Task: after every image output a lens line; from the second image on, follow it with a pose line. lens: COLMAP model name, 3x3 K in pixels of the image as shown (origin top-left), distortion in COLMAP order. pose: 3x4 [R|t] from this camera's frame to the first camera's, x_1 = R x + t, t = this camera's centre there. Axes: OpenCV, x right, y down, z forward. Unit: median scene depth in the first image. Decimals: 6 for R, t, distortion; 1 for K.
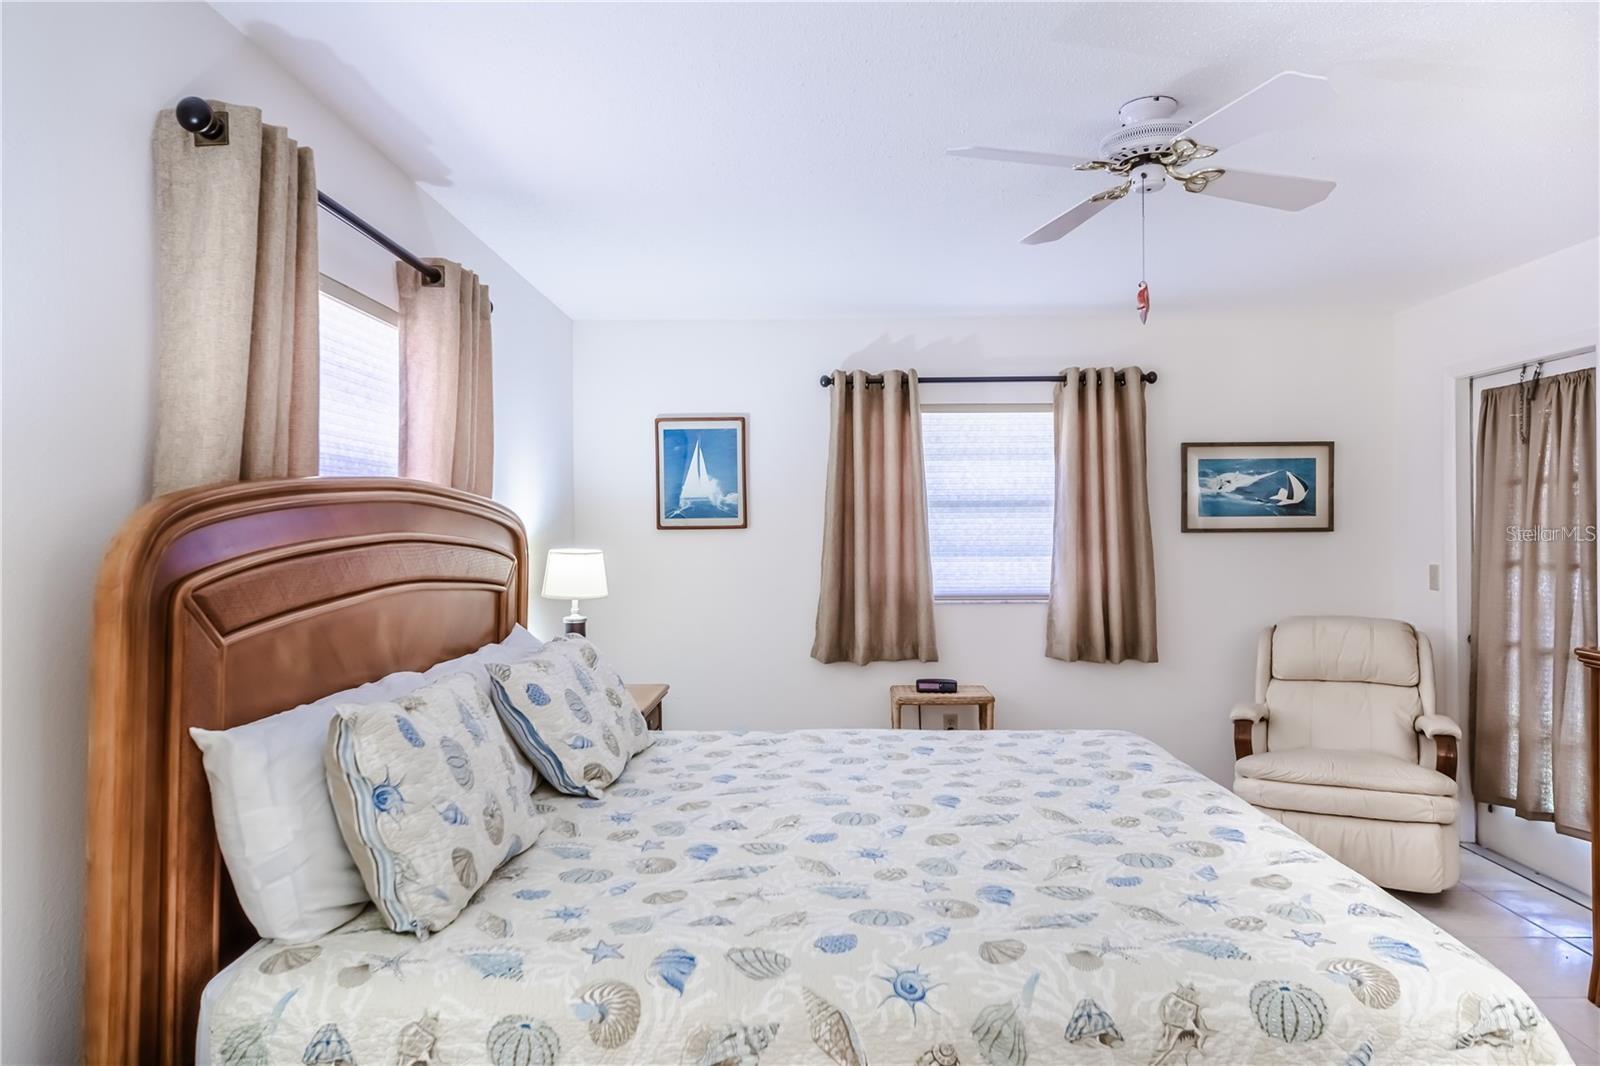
lens RADIAL K [[1027.8, 0, 802.9], [0, 1027.8, 532.0], [0, 0, 1]] dist [0.010002, 0.006388]
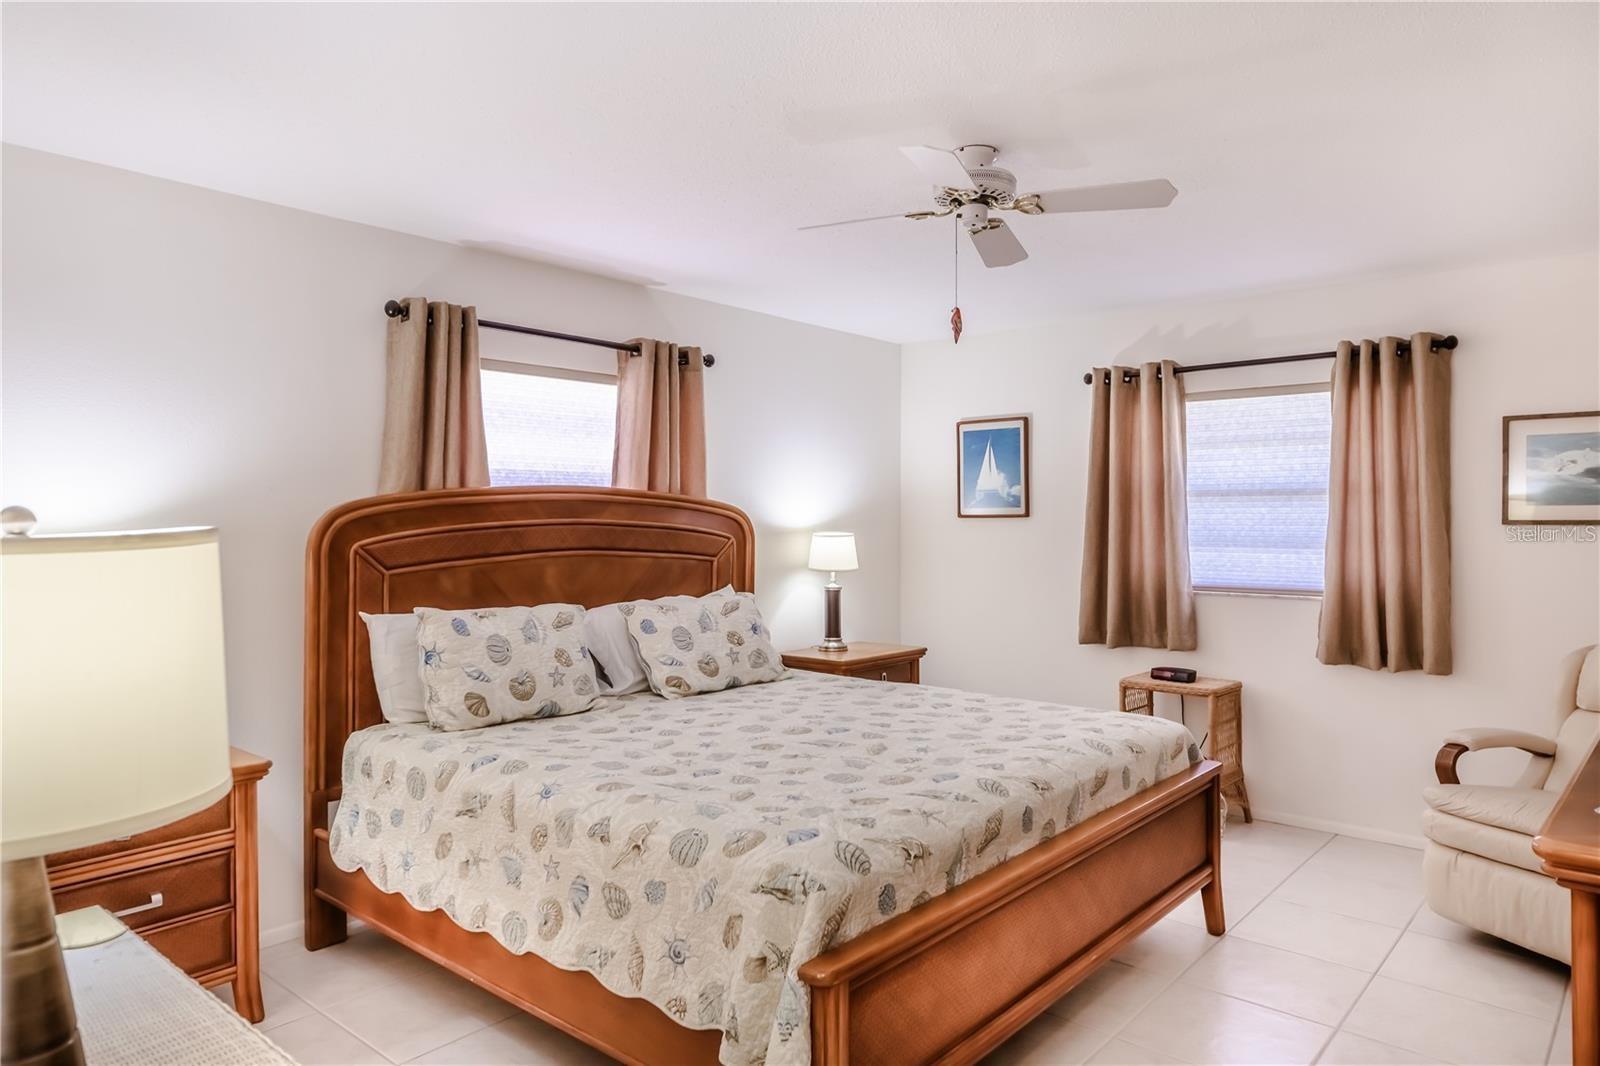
lens RADIAL K [[1027.8, 0, 802.9], [0, 1027.8, 532.0], [0, 0, 1]] dist [0.010002, 0.006388]
pose [[0.764676, 0.014125, -0.644261, 0.481127], [-0.006058, 0.999873, 0.014731, -0.002333], [0.644387, -0.007362, 0.764664, -0.003497]]
